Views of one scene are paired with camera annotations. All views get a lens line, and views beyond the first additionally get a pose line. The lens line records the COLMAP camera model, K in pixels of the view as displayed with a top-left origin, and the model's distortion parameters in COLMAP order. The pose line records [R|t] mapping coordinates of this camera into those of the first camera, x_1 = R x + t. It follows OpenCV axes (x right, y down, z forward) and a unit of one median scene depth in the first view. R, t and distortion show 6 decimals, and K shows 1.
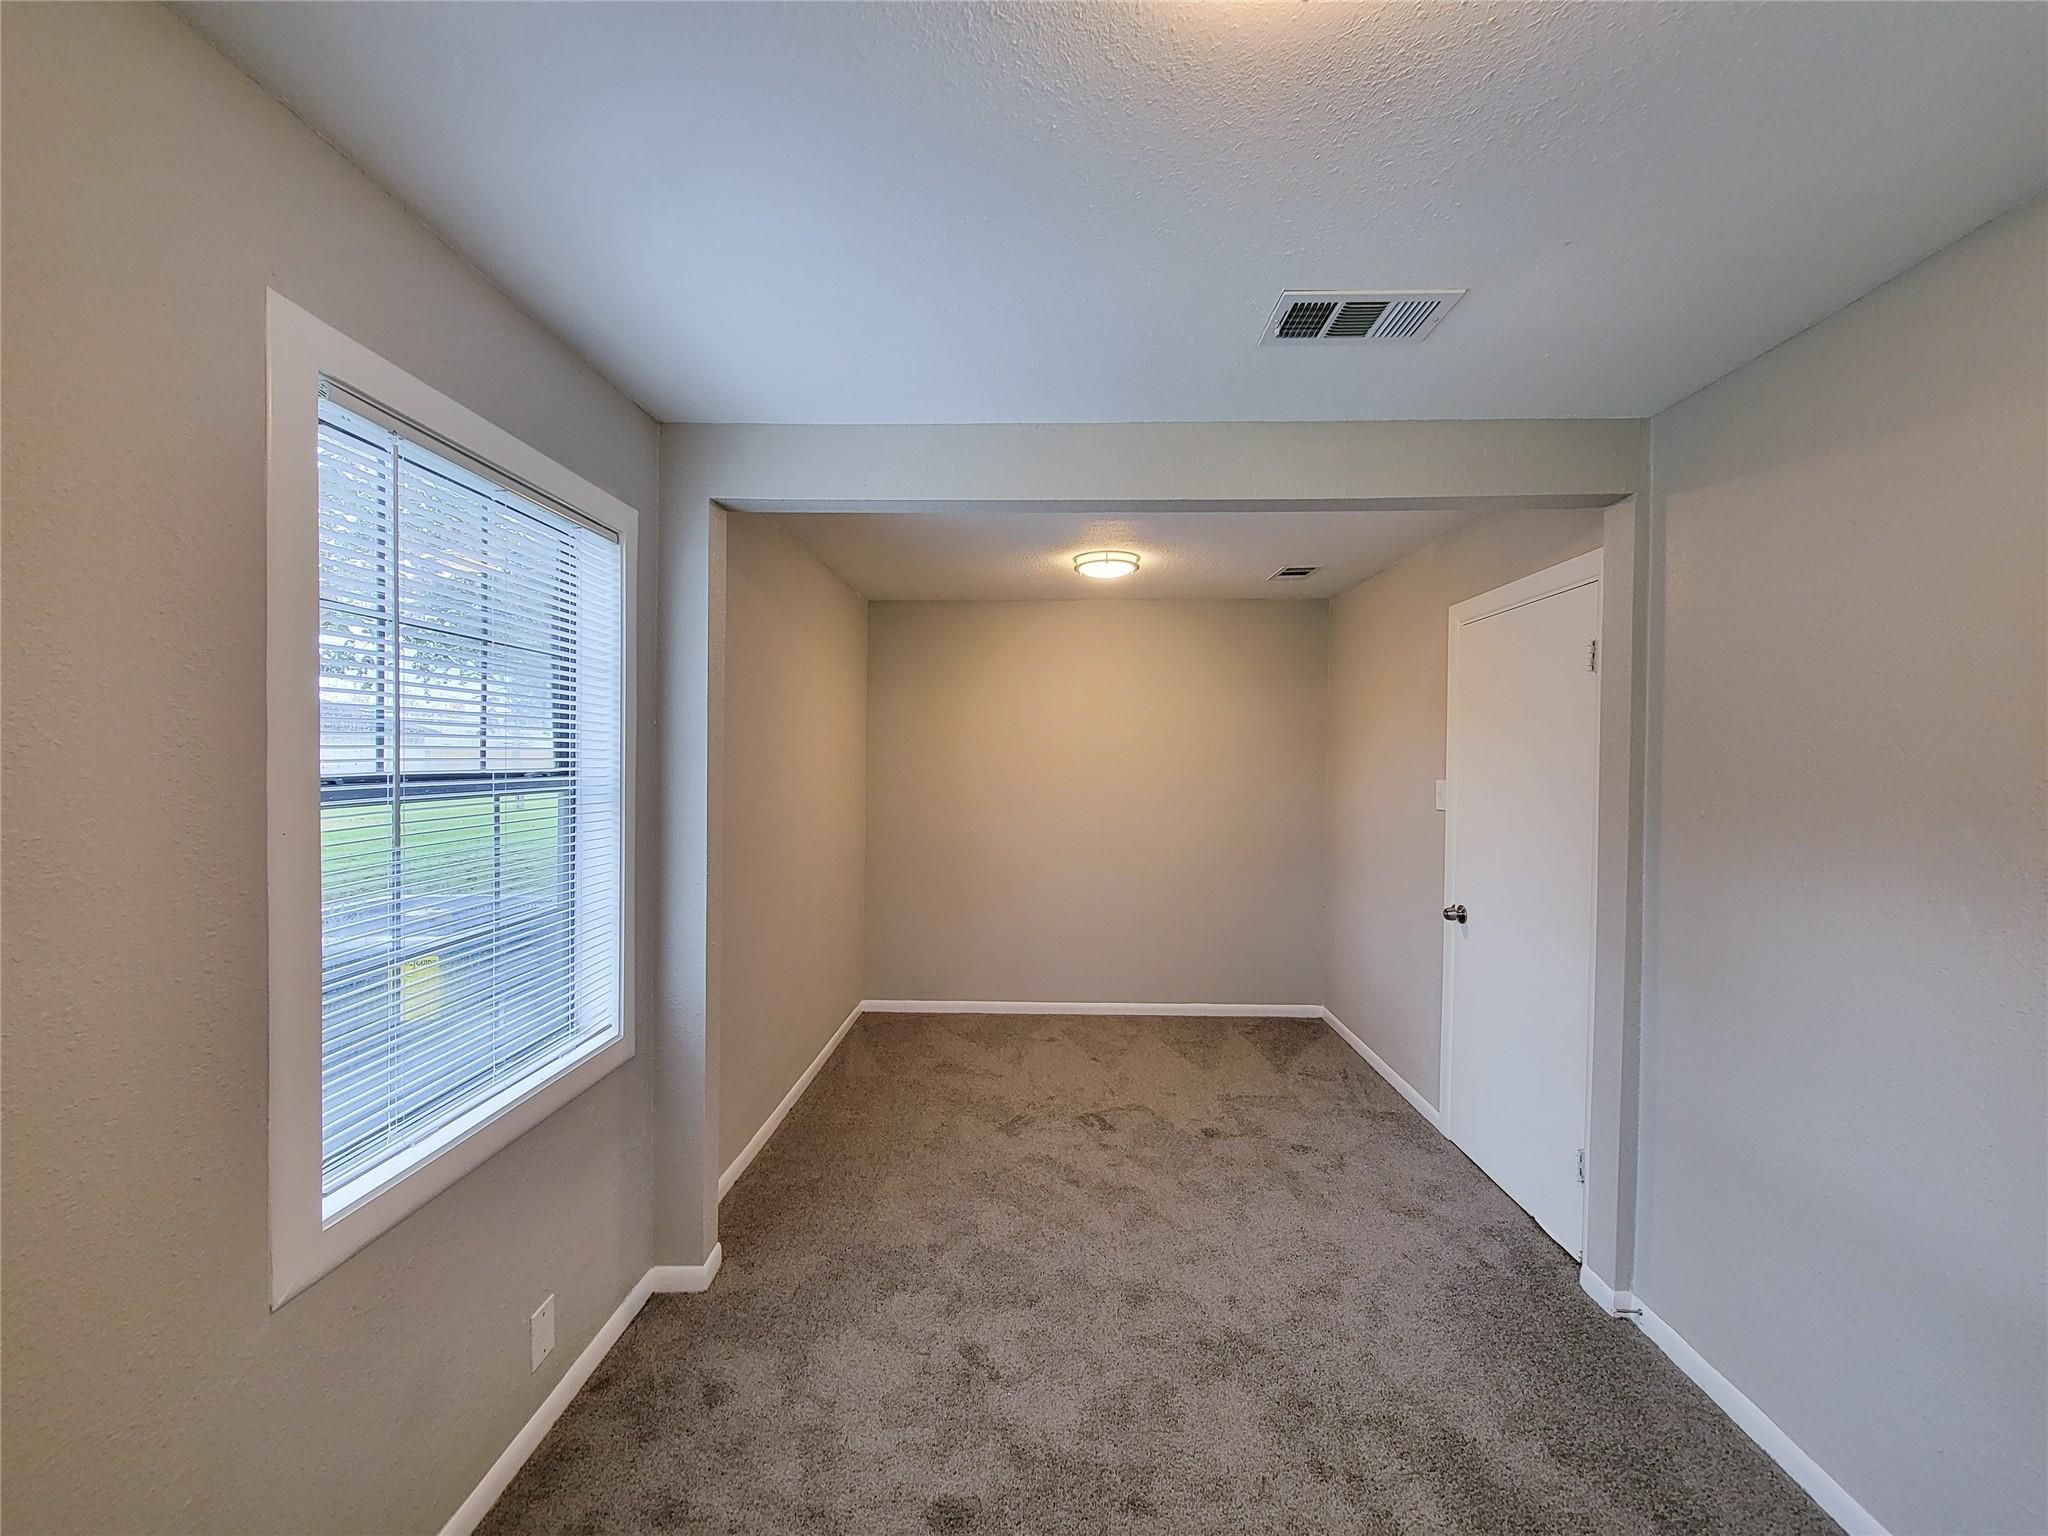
lens RADIAL K [[845.3, 0, 1037.4], [0, 845.3, 770.2], [0, 0, 1]] dist [0.007566, -0.003995]
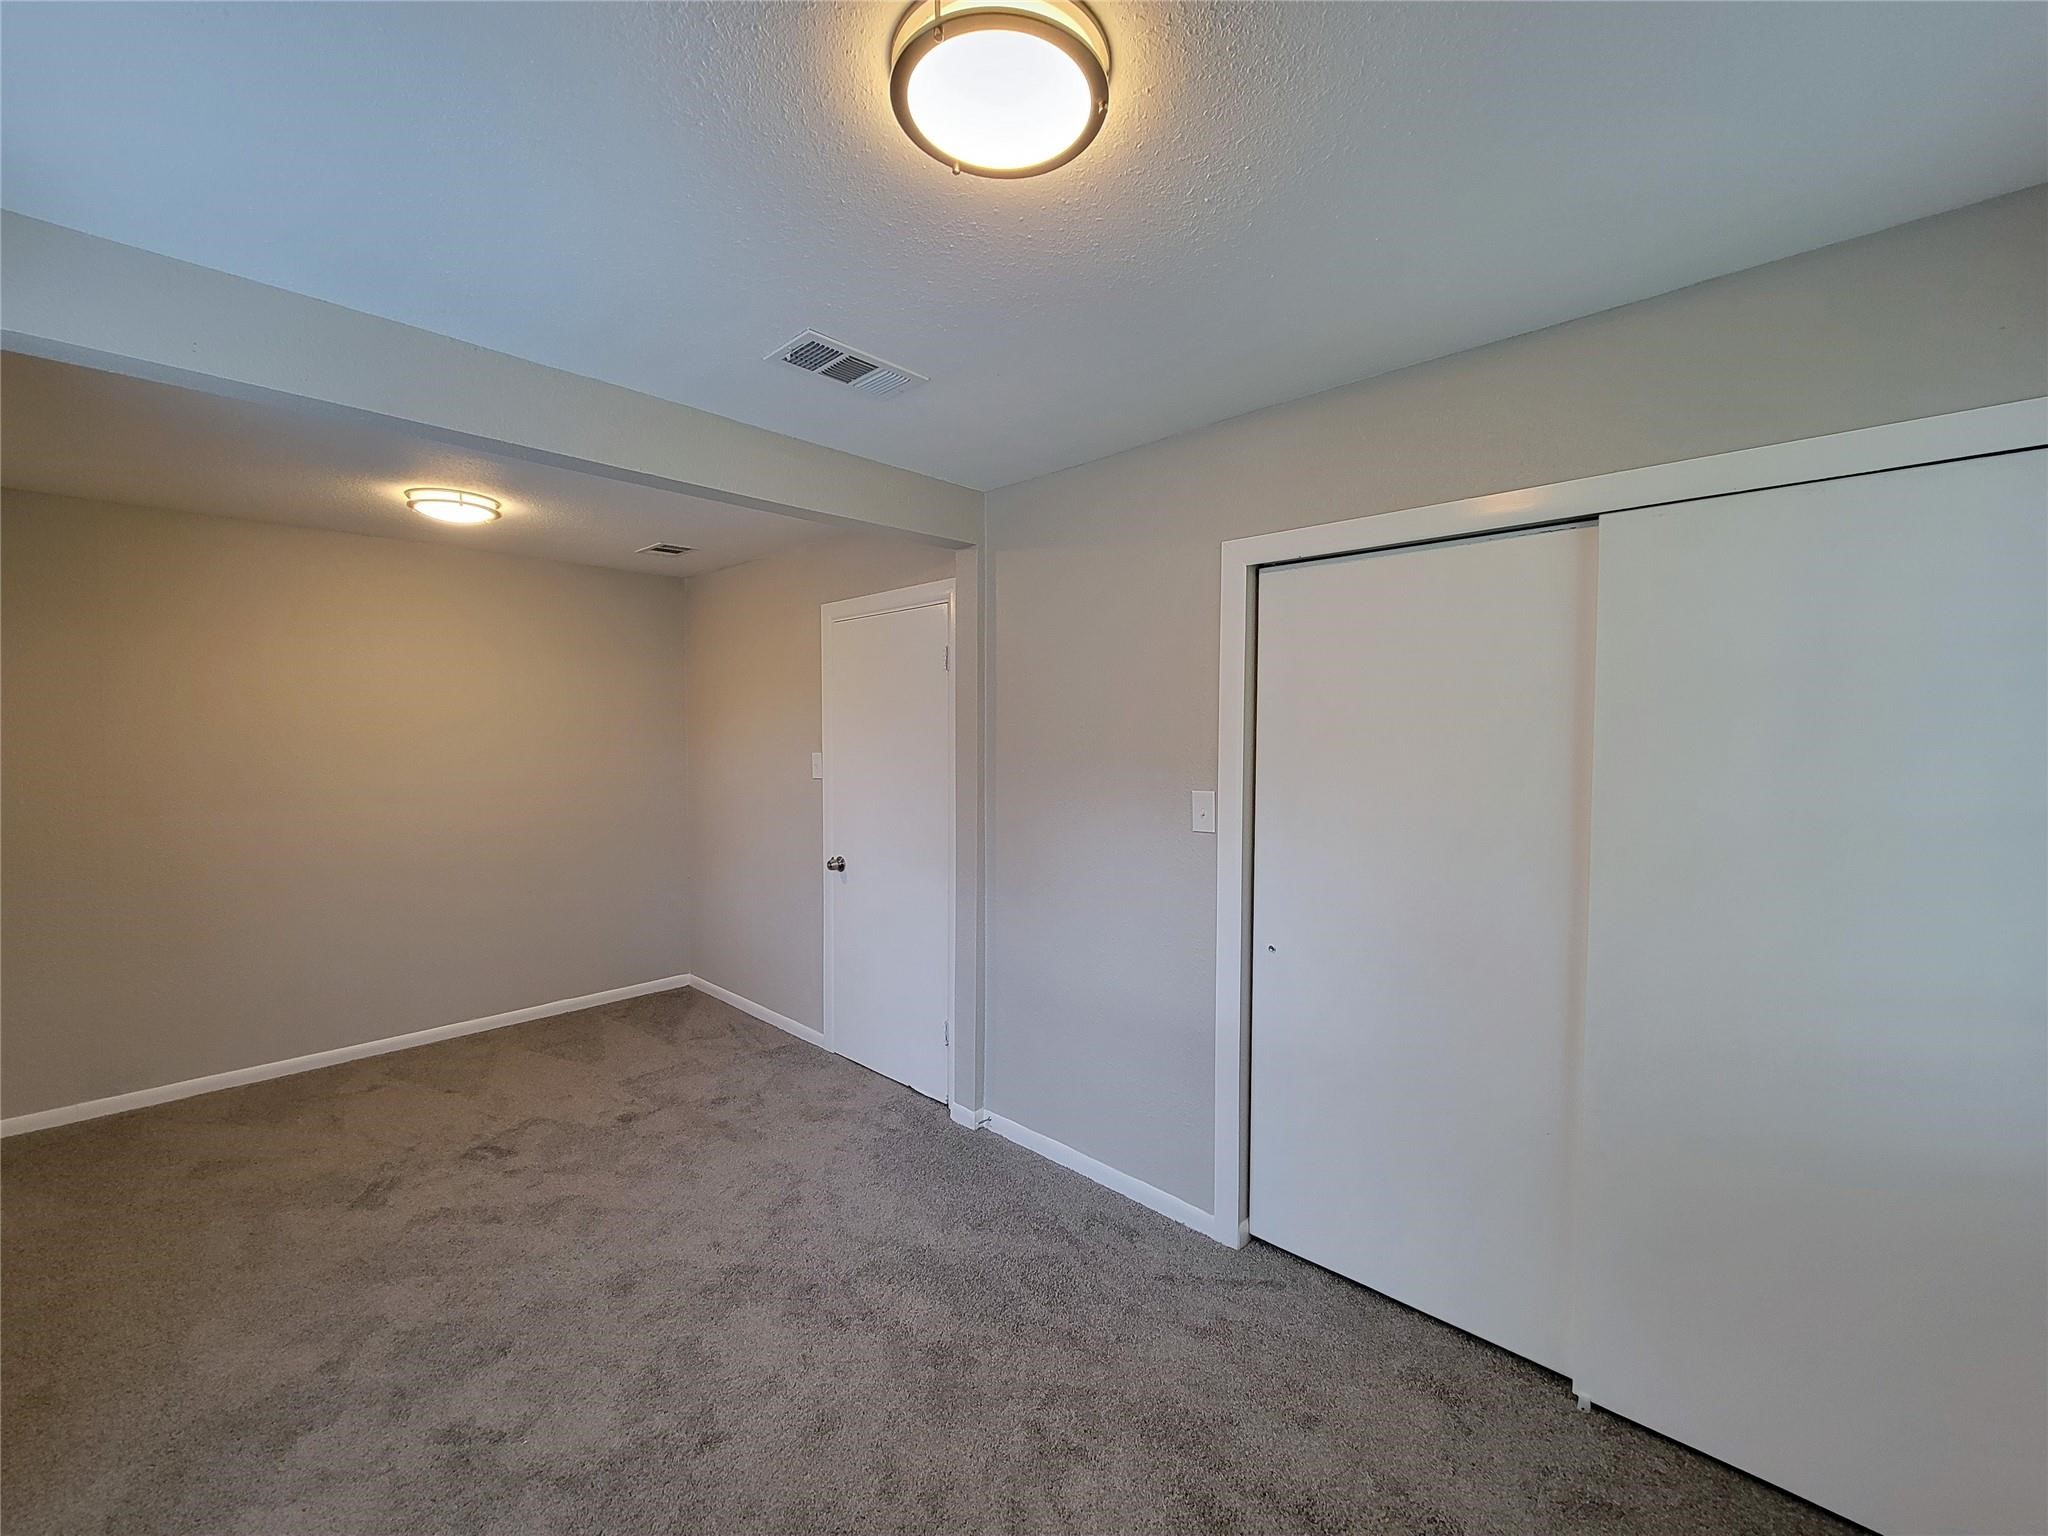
lens RADIAL K [[845.3, 0, 1037.4], [0, 845.3, 770.2], [0, 0, 1]] dist [0.007566, -0.003995]
pose [[0.657270, -0.037880, 0.752703, -0.242542], [0.015183, 0.999199, 0.037027, -0.003612], [-0.753503, -0.012908, 0.657318, 0.002564]]
